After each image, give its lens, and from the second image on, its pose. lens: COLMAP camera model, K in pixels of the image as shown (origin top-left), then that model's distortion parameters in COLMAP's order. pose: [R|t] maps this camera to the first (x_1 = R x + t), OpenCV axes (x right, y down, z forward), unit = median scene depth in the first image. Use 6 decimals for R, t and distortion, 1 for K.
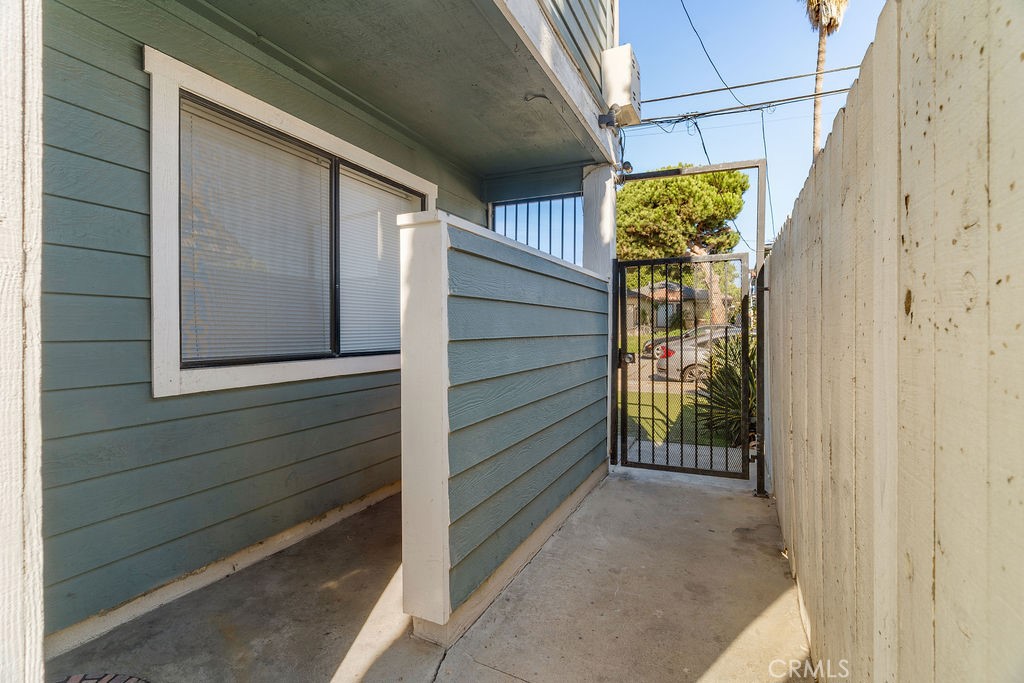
lens RADIAL K [[462.6, 0, 513.1], [0, 462.6, 336.6], [0, 0, 1]] dist [-0.000388, -0.000021]
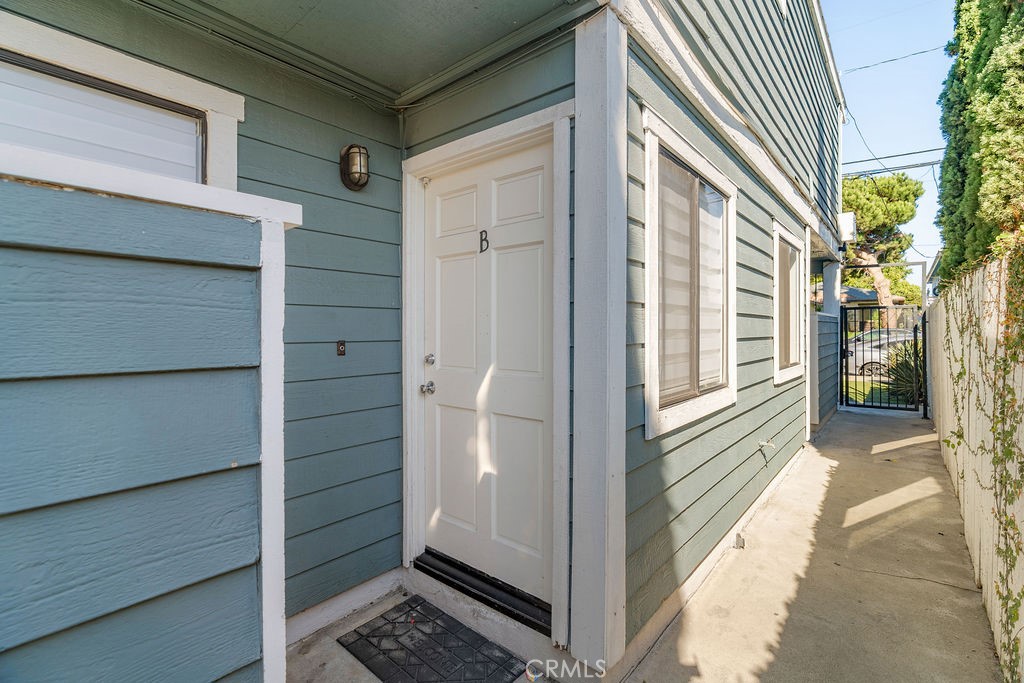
lens RADIAL K [[462.6, 0, 511.3], [0, 462.6, 329.4], [0, 0, 1]] dist [-0.000388, -0.000021]
pose [[0.965960, -0.002461, -0.258680, -0.117858], [-0.001304, 0.999896, -0.014382, -0.005577], [0.258689, 0.014230, 0.965856, -0.243140]]
